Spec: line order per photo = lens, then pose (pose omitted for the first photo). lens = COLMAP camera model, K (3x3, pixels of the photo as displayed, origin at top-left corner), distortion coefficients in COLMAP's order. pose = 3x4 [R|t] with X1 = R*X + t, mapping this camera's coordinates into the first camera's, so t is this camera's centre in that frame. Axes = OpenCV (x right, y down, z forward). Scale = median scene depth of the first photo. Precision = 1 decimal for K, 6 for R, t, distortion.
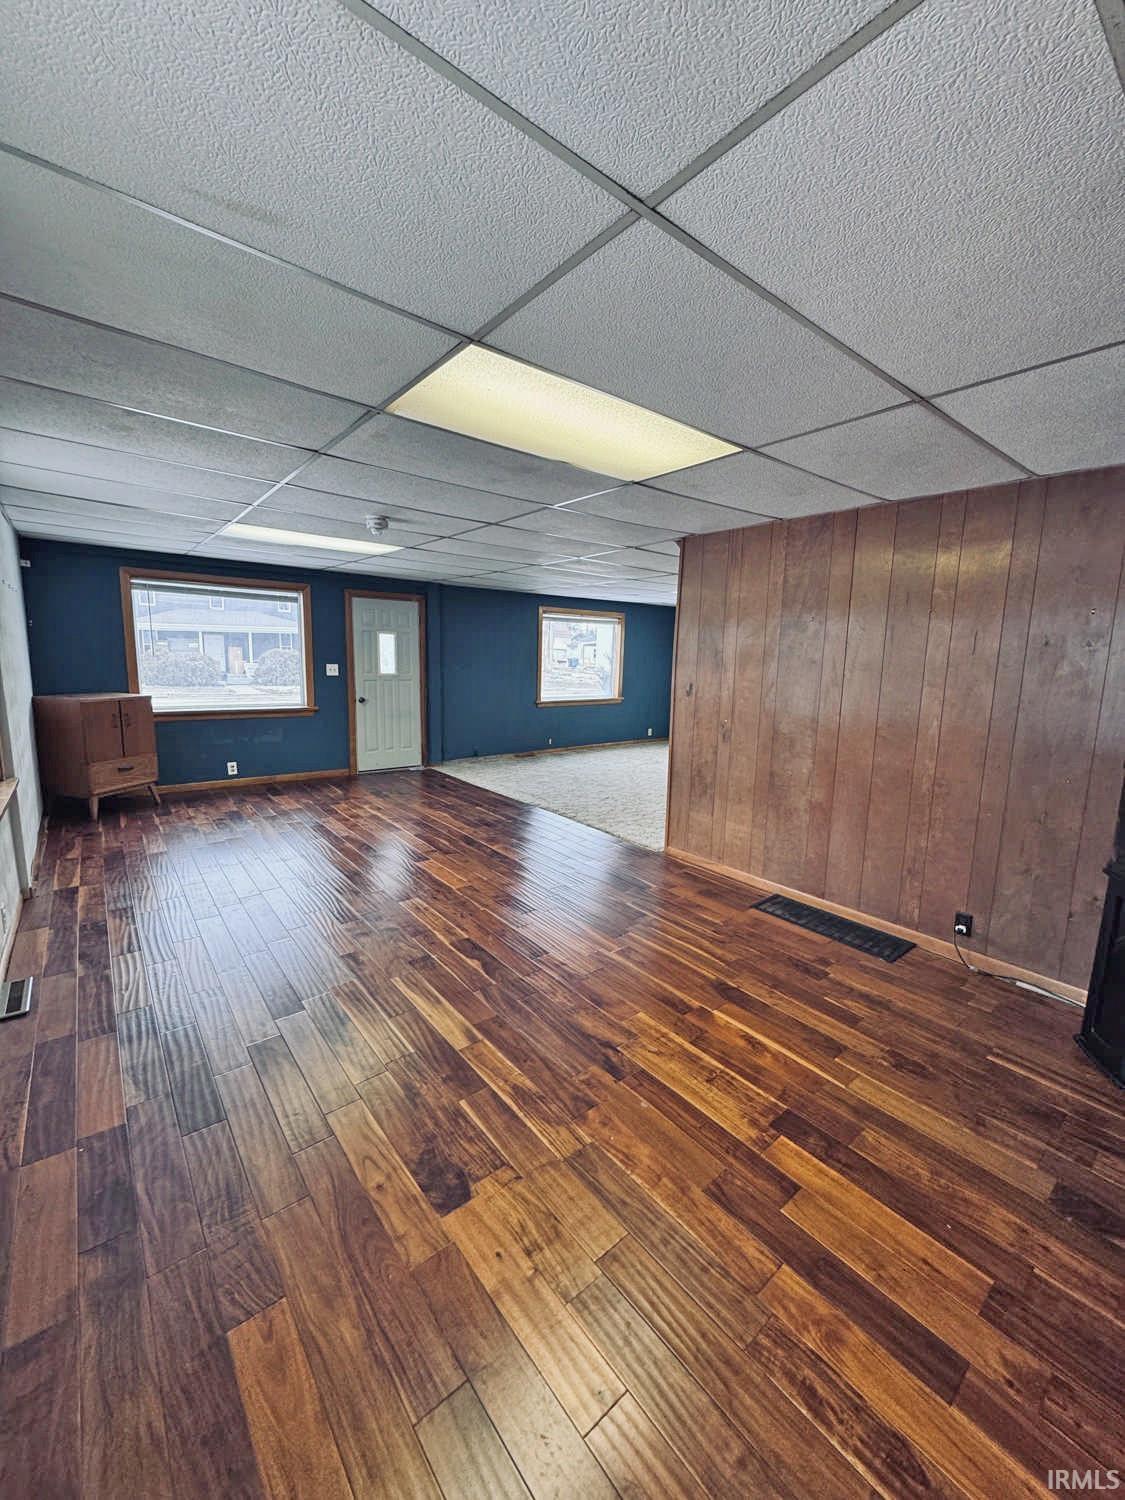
lens RADIAL K [[597.1, 0, 536.1], [0, 597.1, 747.5], [0, 0, 1]] dist [-0.003195, 0.000438]
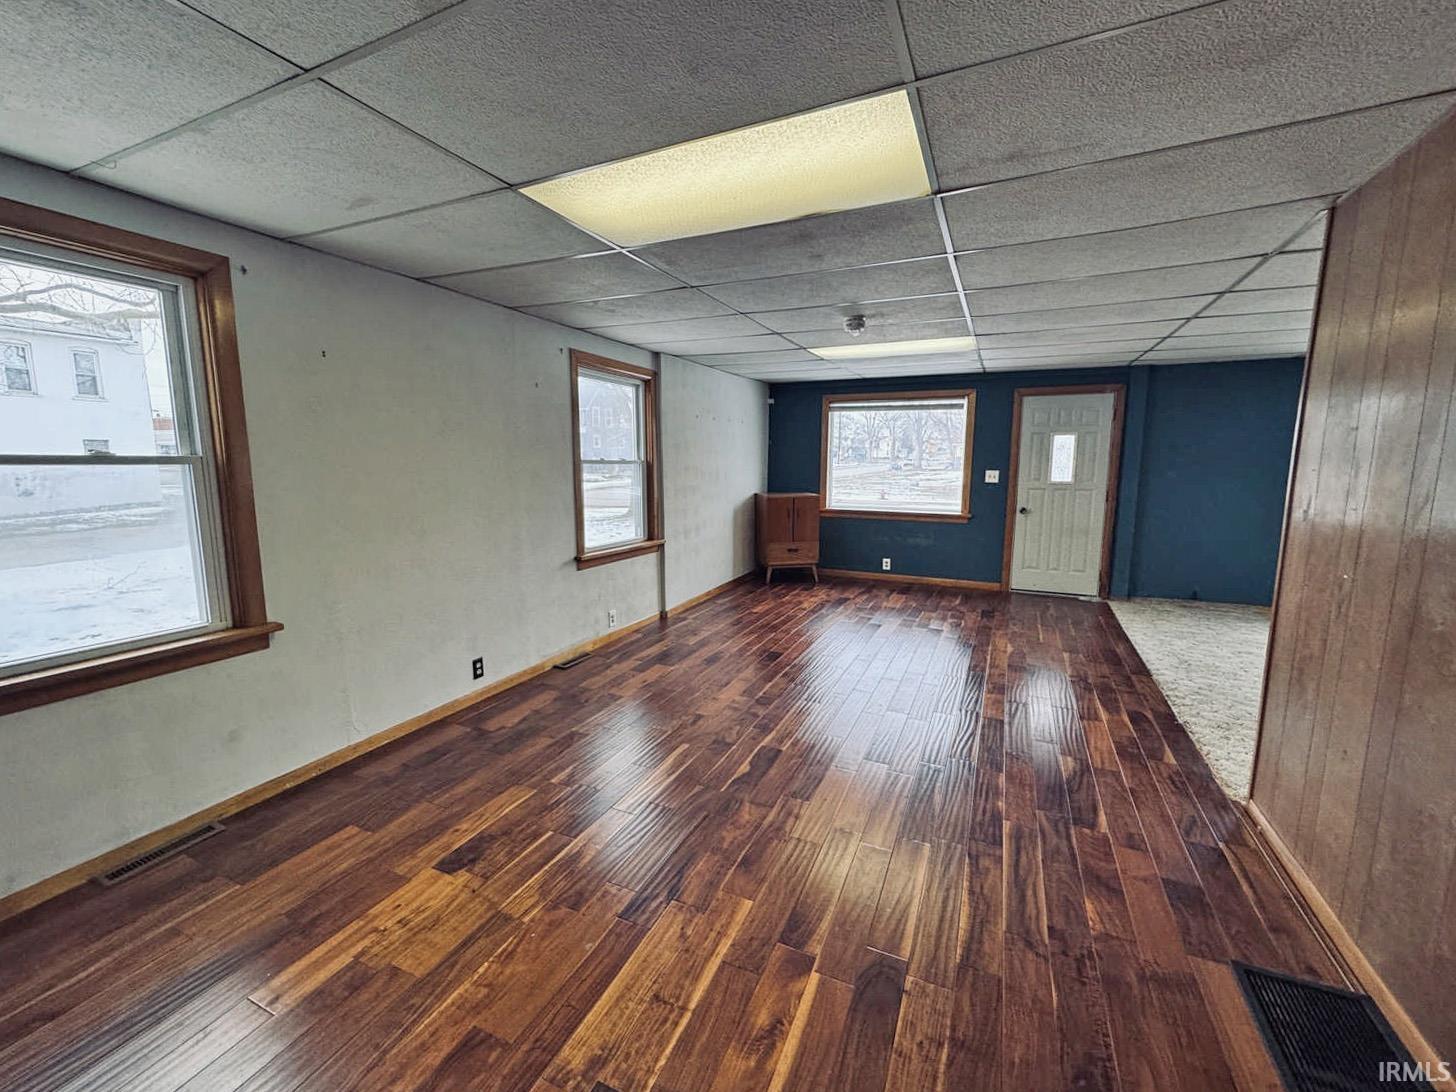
lens RADIAL K [[579.6, 0, 725.0], [0, 579.6, 542.7], [0, 0, 1]] dist [-0.003195, 0.000438]
pose [[0.464481, 0.101245, -0.879777, 0.354130], [-0.124634, 0.991029, 0.048247, -0.023066], [0.876769, 0.087241, 0.472933, 0.261510]]
